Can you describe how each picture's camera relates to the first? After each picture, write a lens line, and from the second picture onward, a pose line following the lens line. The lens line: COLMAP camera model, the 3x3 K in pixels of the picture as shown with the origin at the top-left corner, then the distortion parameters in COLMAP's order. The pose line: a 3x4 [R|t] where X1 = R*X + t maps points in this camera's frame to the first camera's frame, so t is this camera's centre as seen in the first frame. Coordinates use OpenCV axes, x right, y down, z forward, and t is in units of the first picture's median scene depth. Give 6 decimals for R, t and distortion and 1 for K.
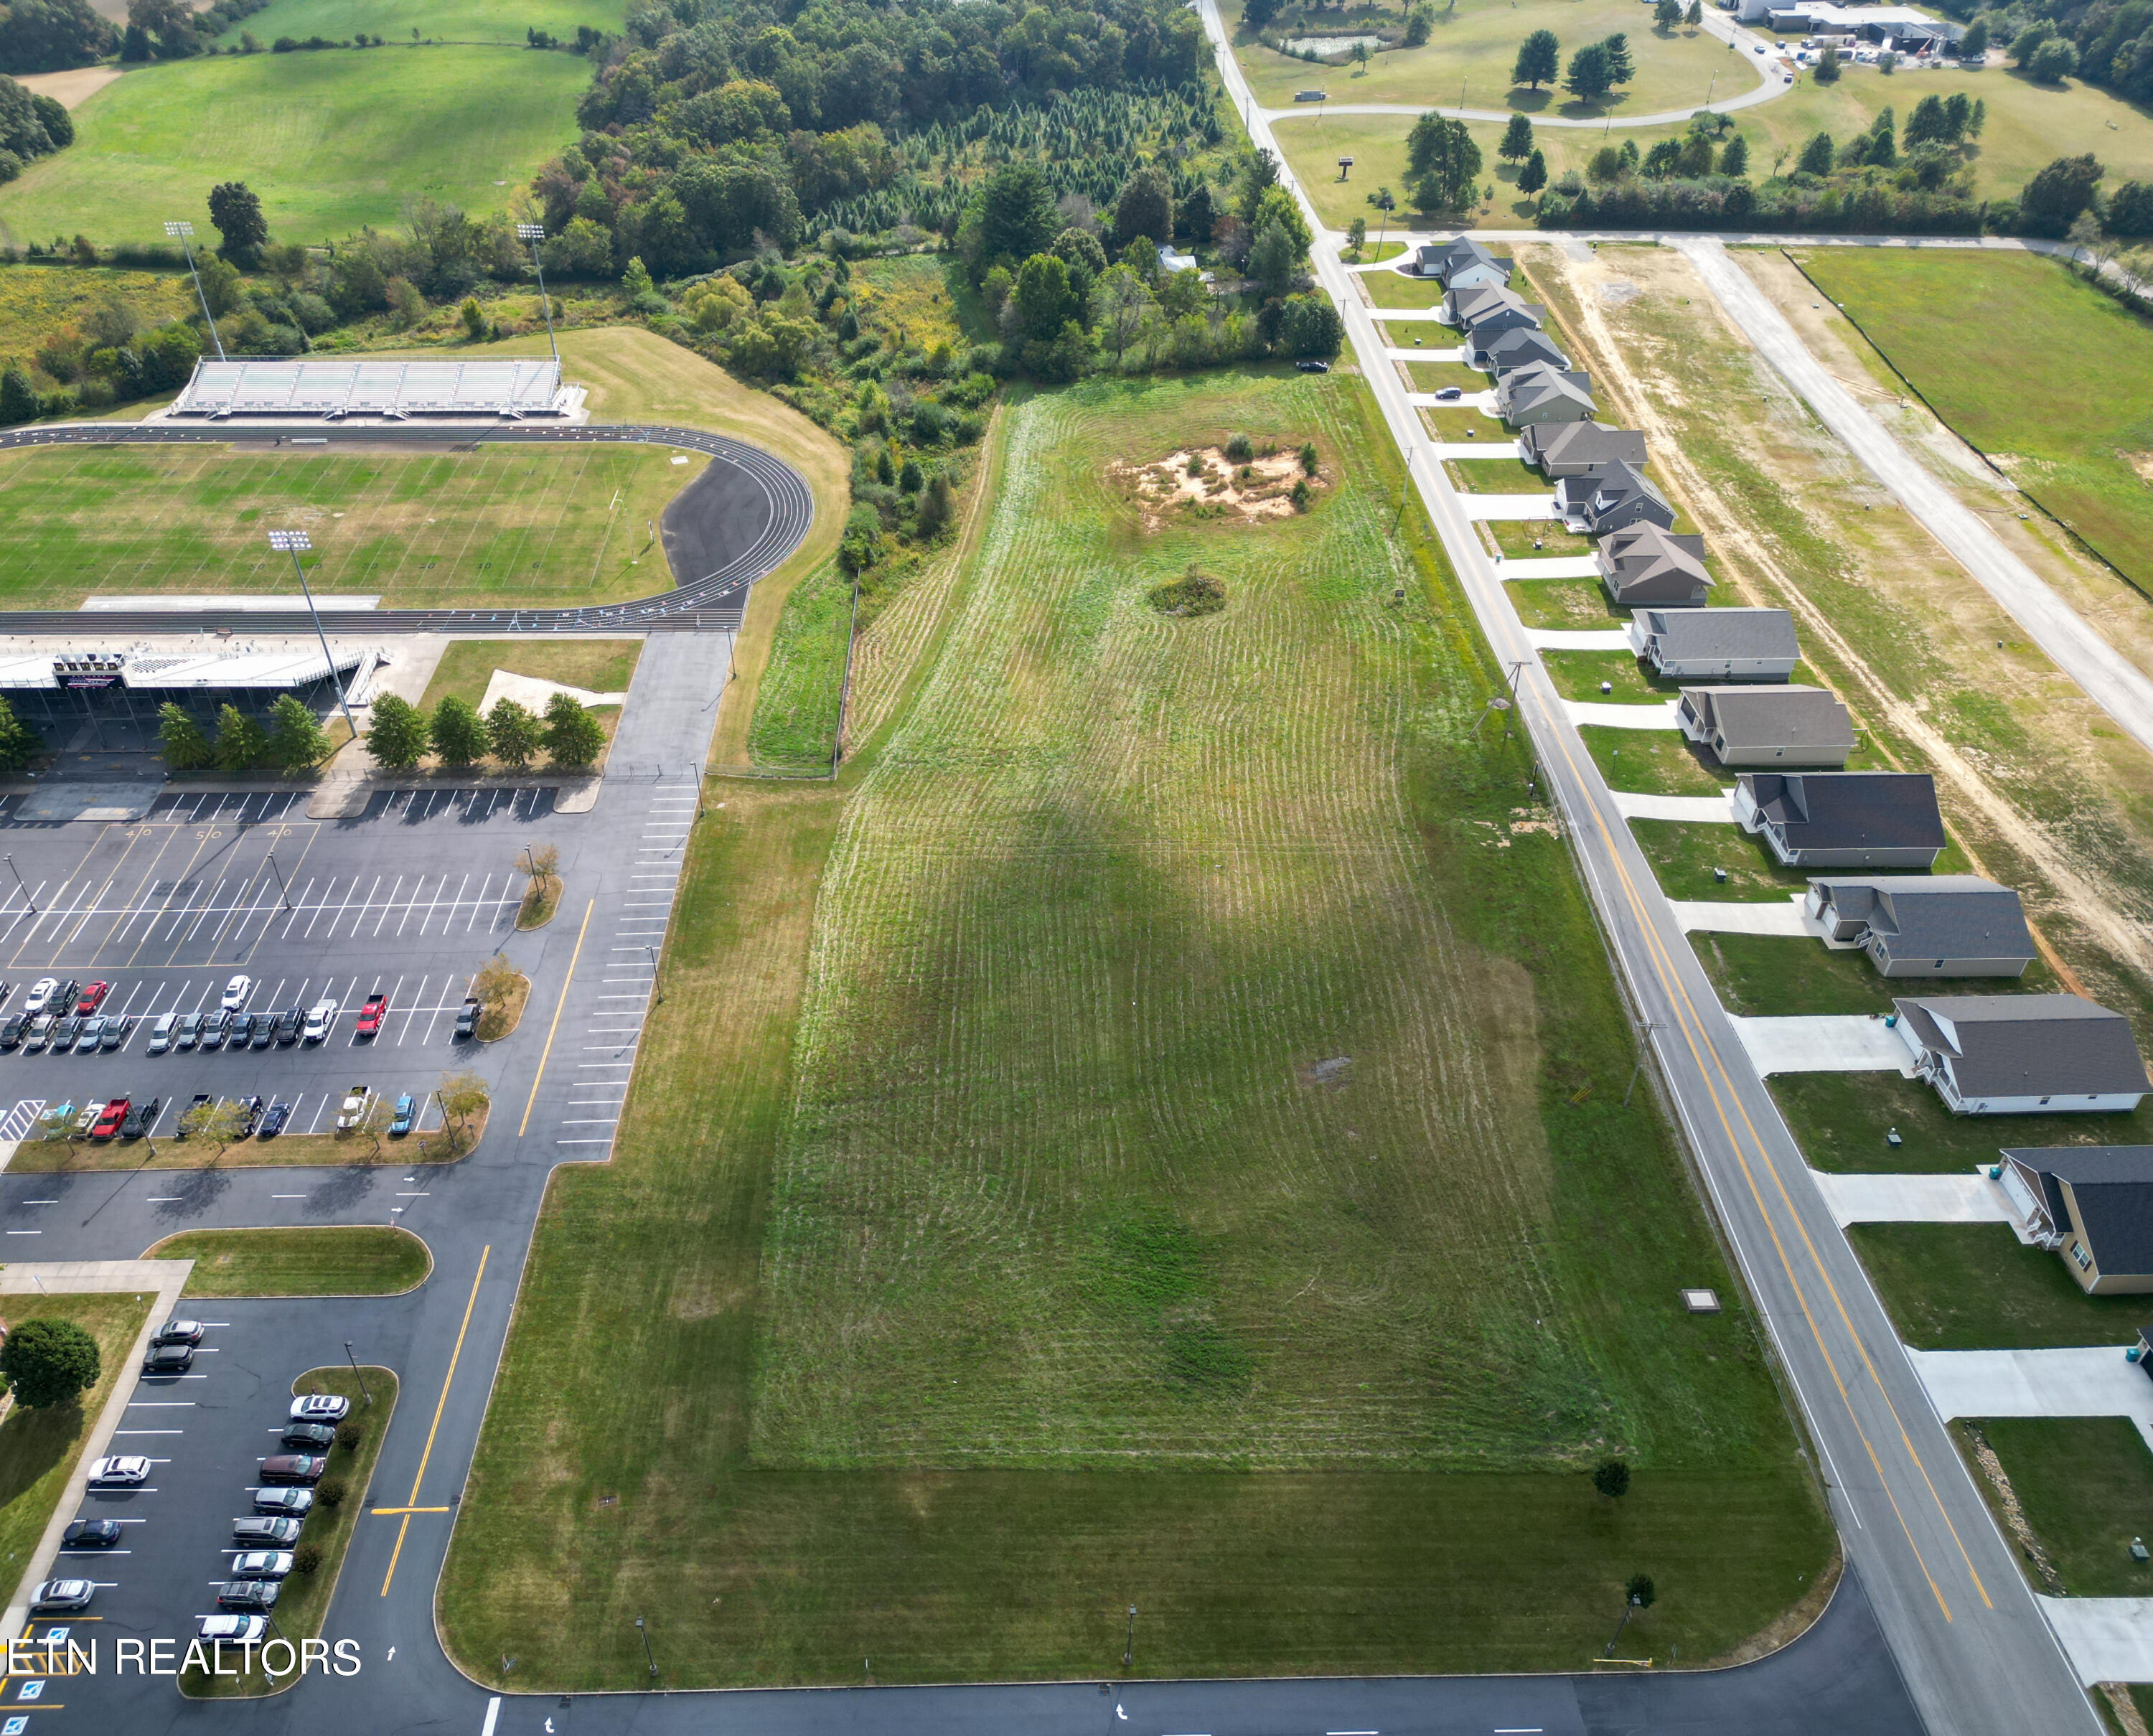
lens RADIAL K [[1615.2, 0, 987.3], [0, 1615.2, 865.4], [0, 0, 1]] dist [0.076269, -0.075941]
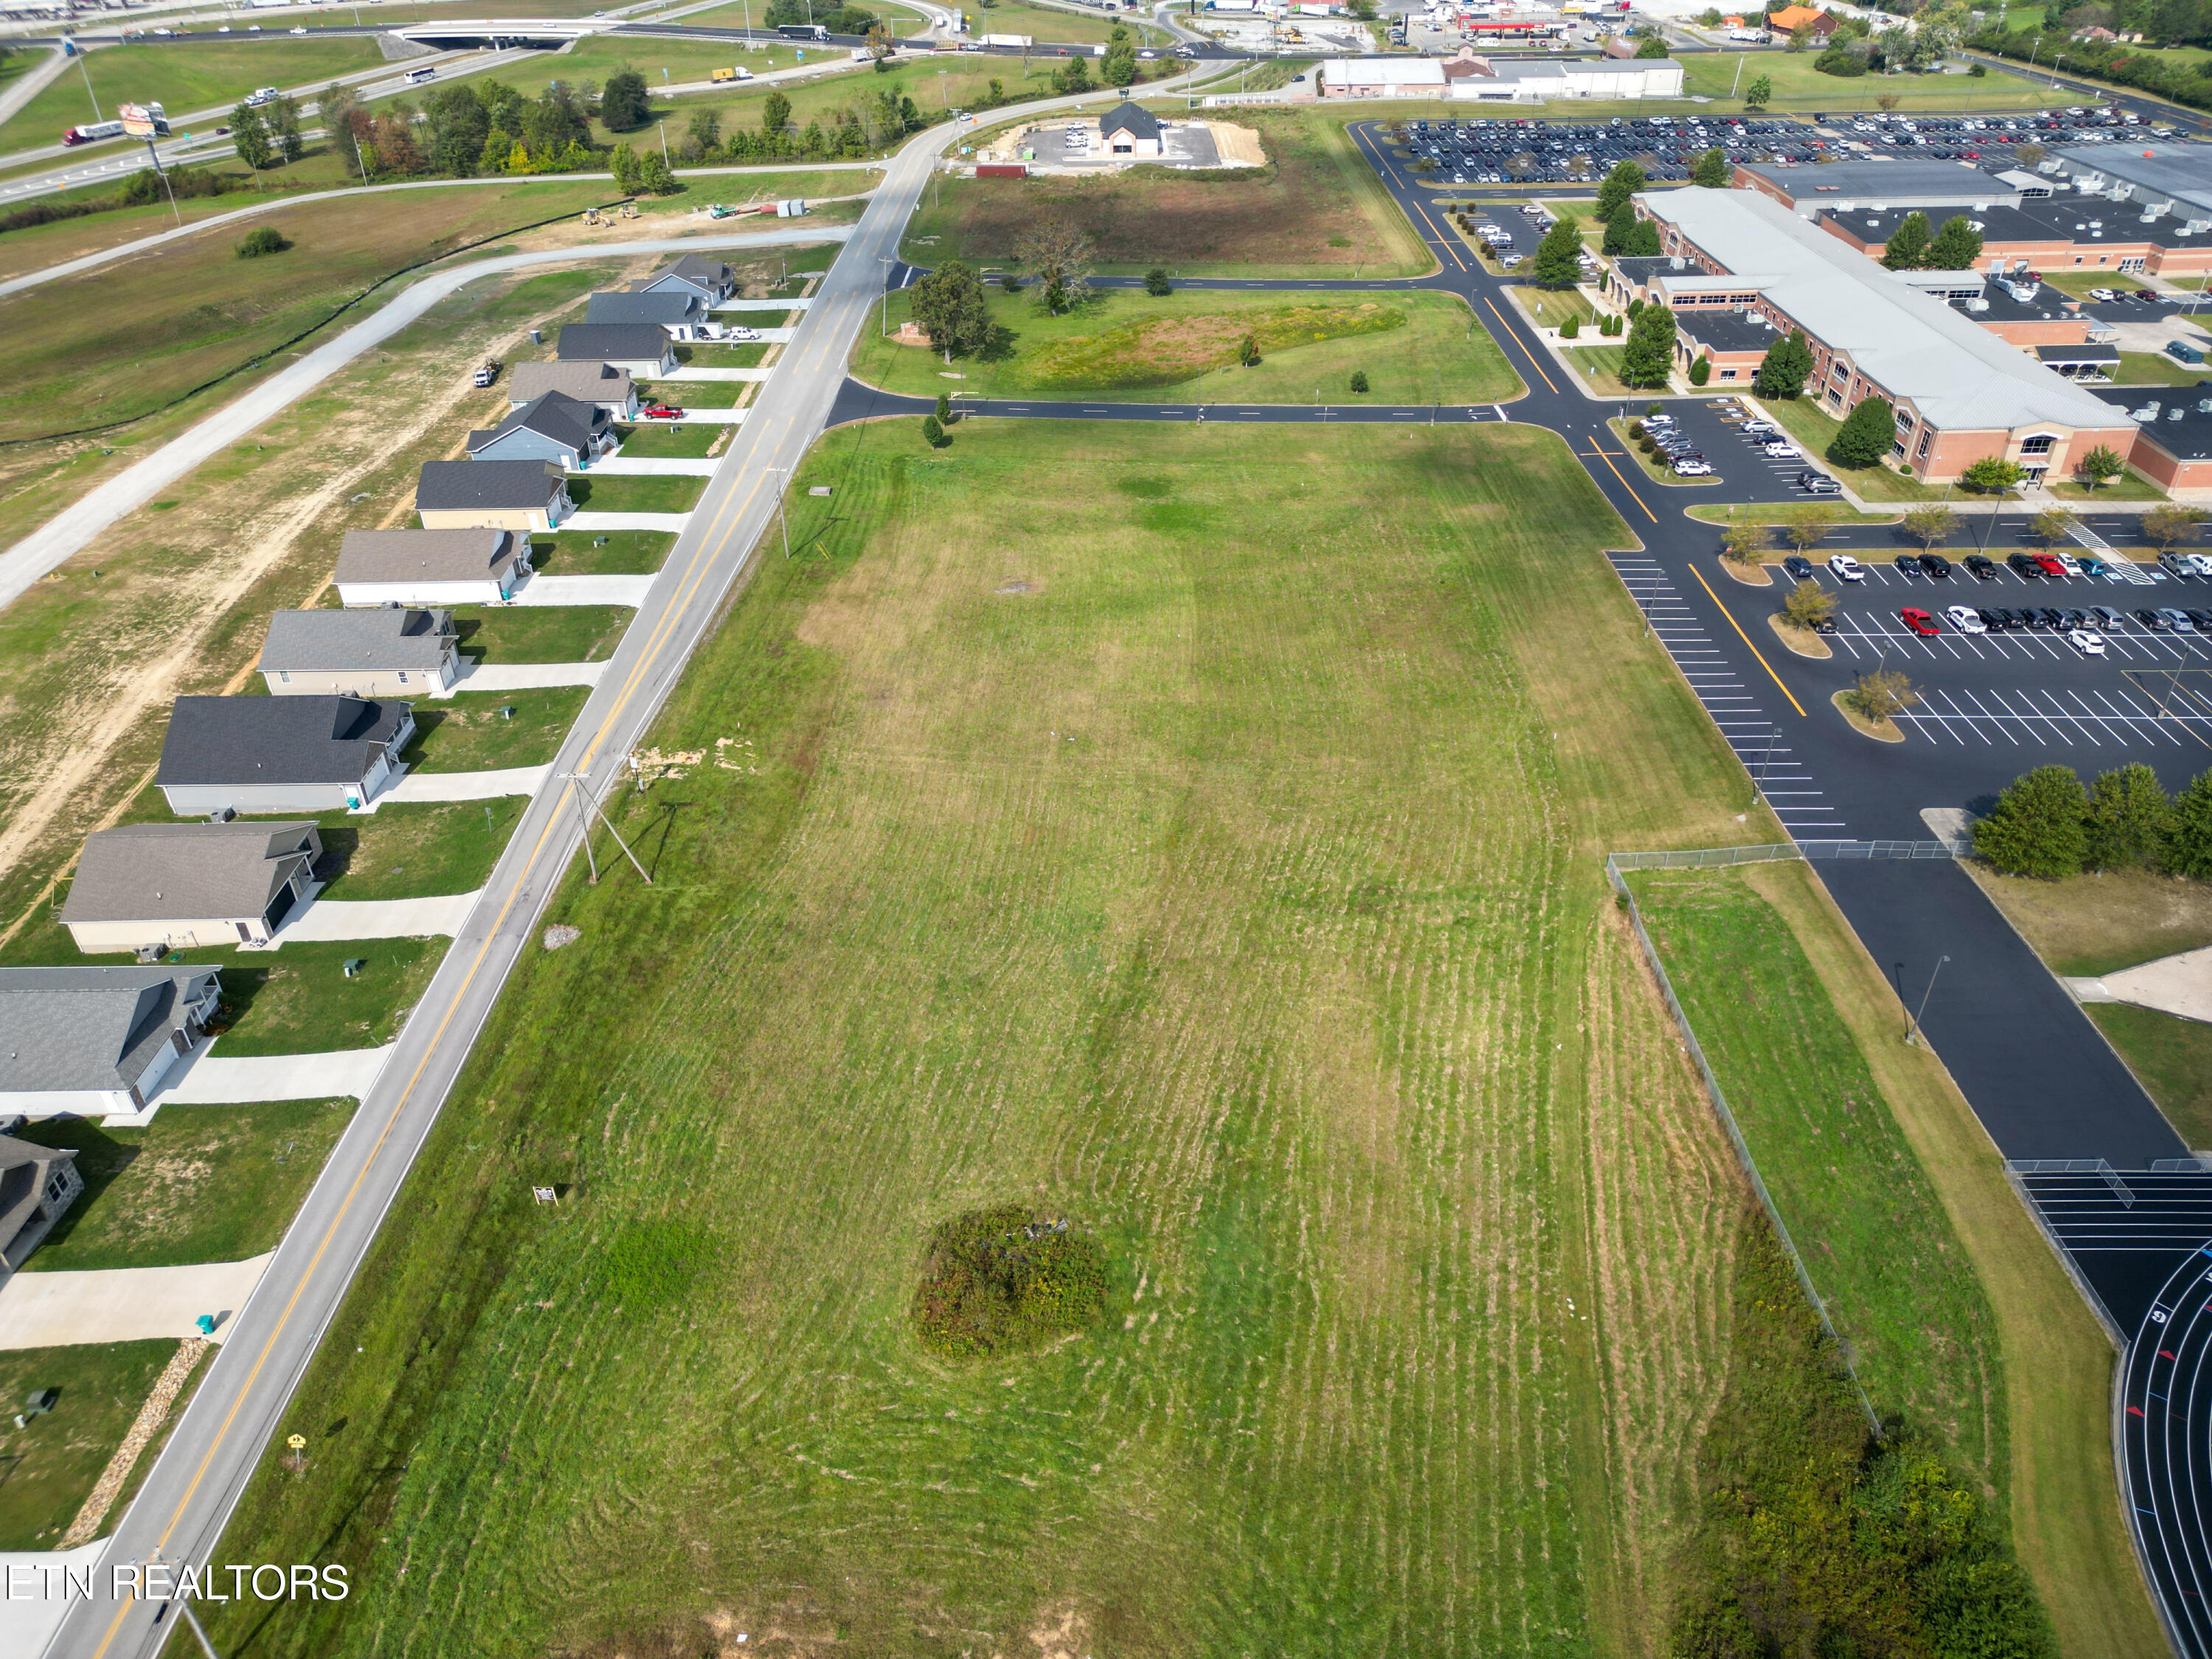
lens RADIAL K [[1540.7, 0, 1106.0], [0, 1540.7, 829.5], [0, 0, 1]] dist [0.072979, -0.069810]
pose [[-0.999782, 0.017574, 0.011235, 0.107540], [0.016061, 0.305021, 0.952210, -0.683563], [0.013307, 0.952184, -0.305237, 1.182886]]
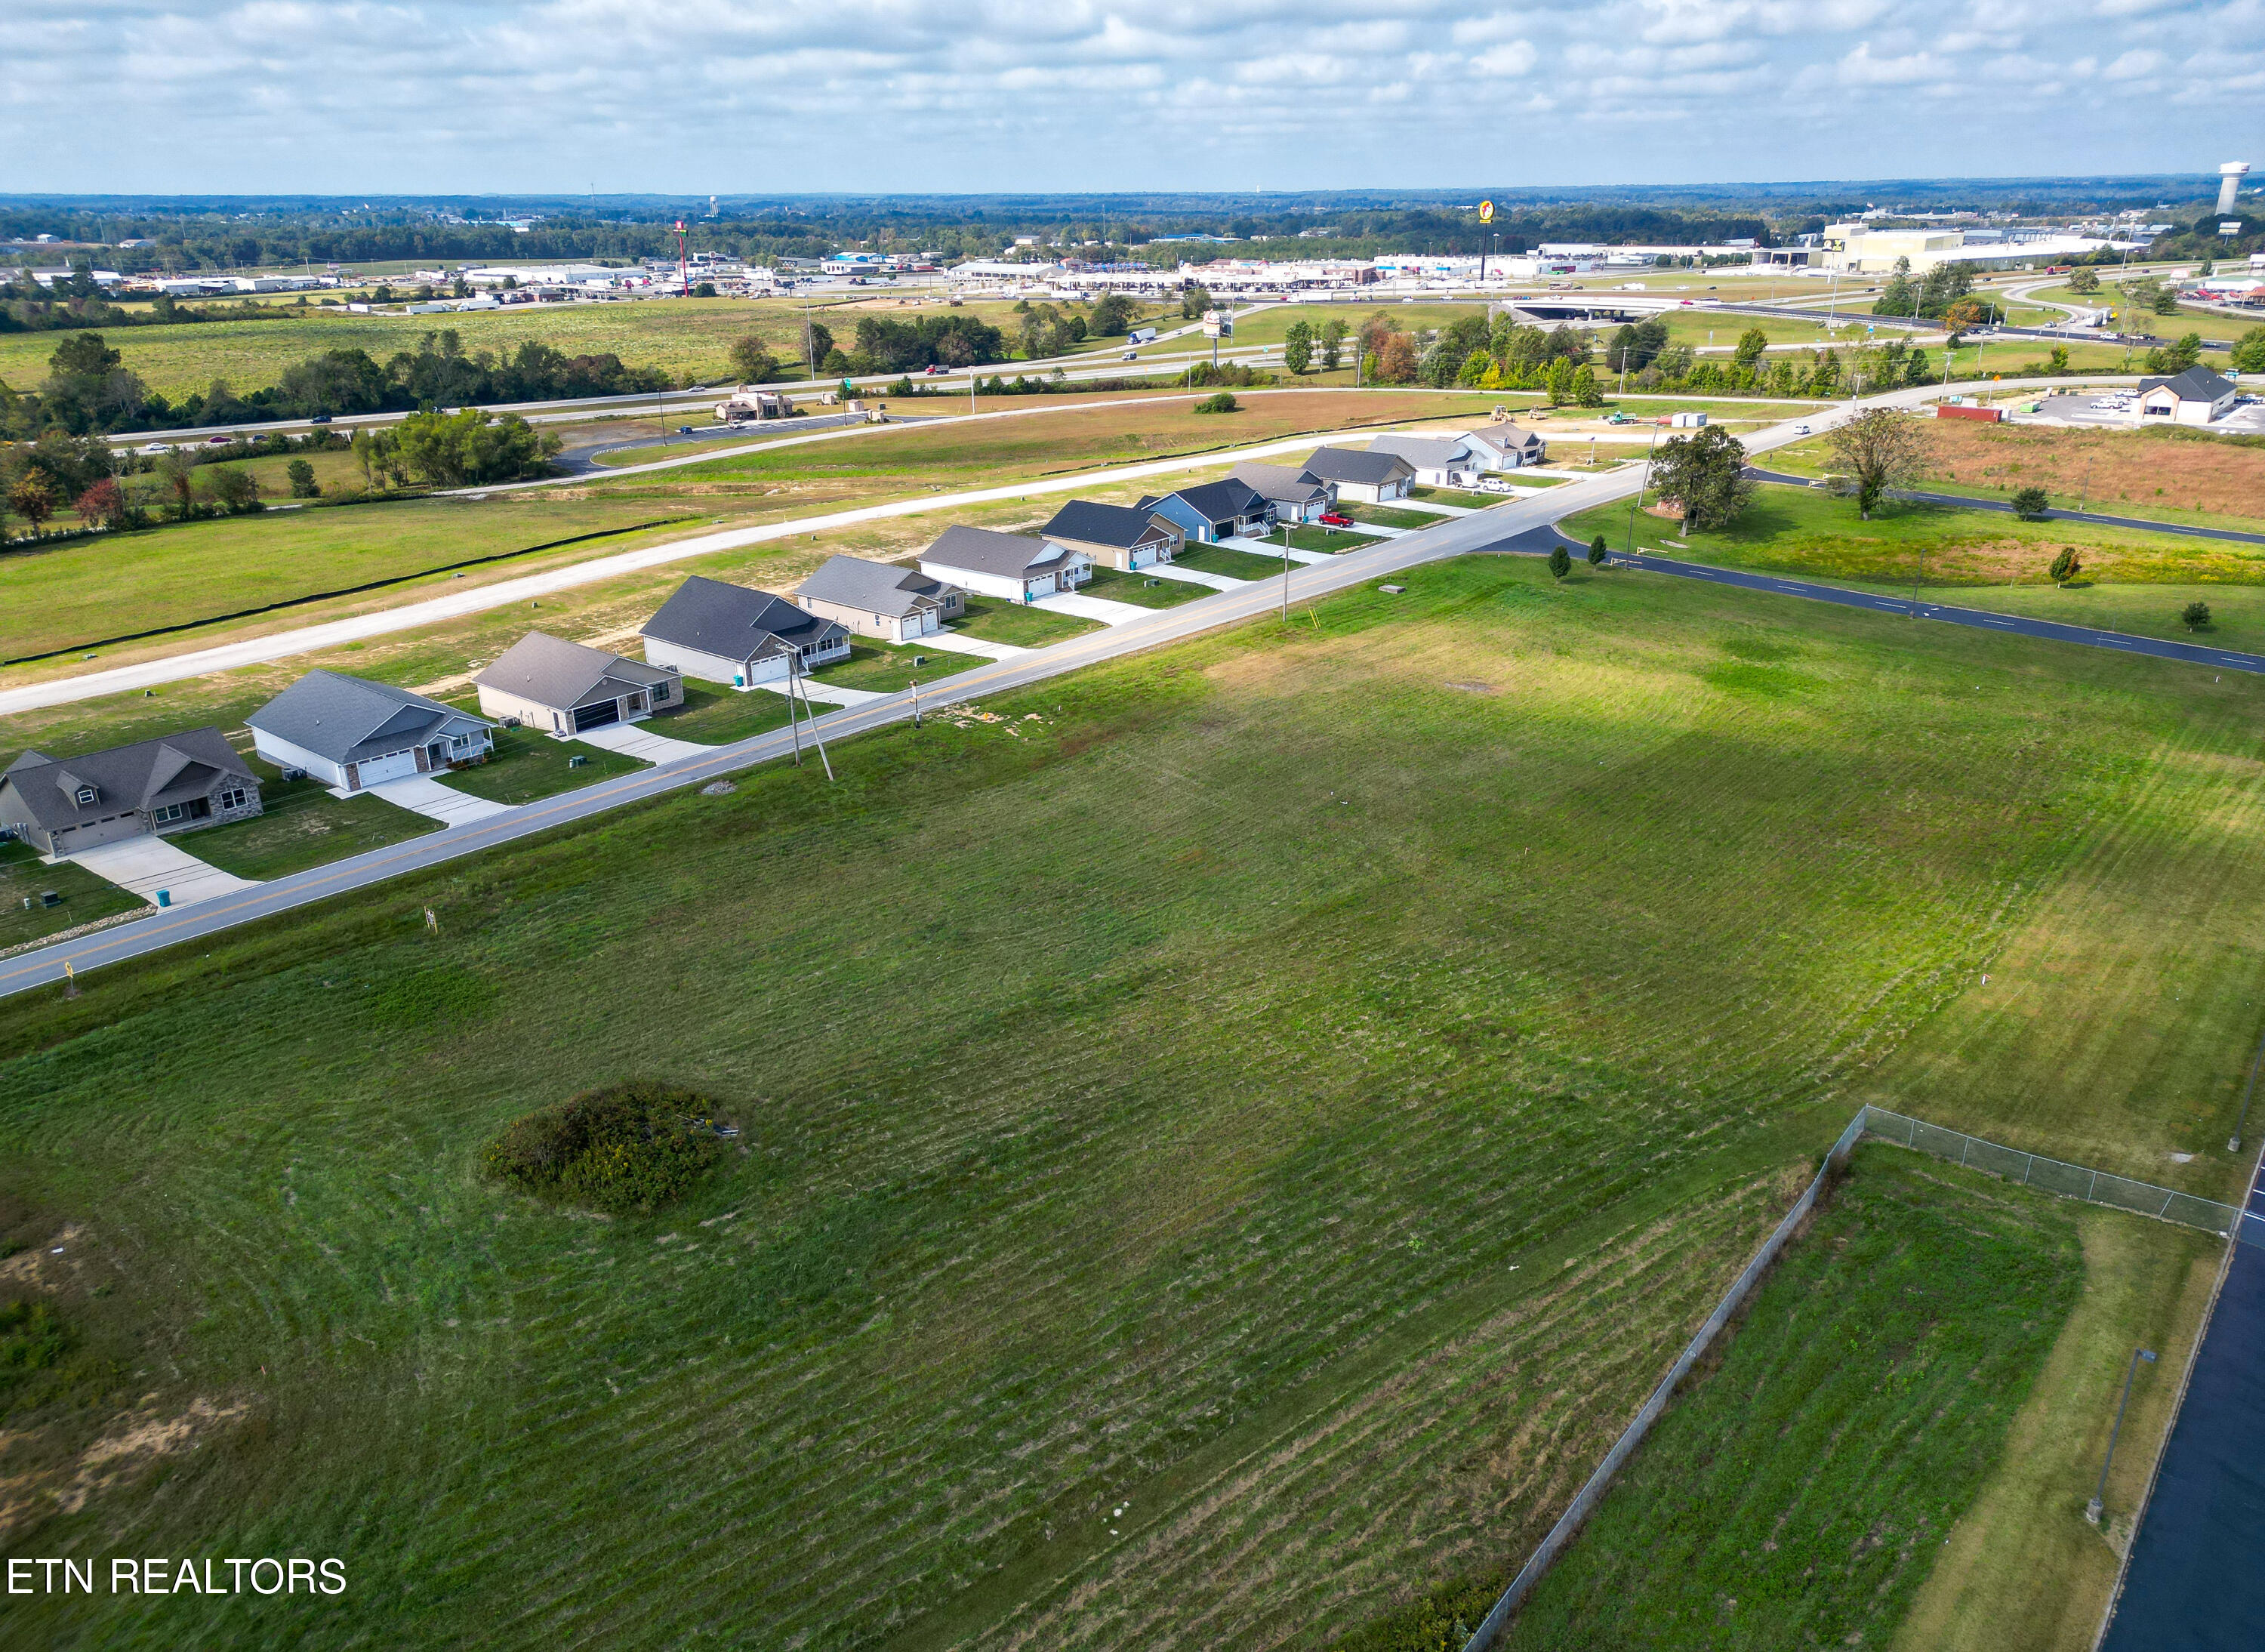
lens RADIAL K [[1564.9, 0, 1132.5], [0, 1564.9, 826.0], [0, 0, 1]] dist [0.078426, -0.079289]
pose [[-0.760808, -0.226812, 0.608052, -0.185597], [0.416271, 0.548253, 0.725353, -0.482531], [-0.497885, 0.804969, -0.322700, 1.168836]]
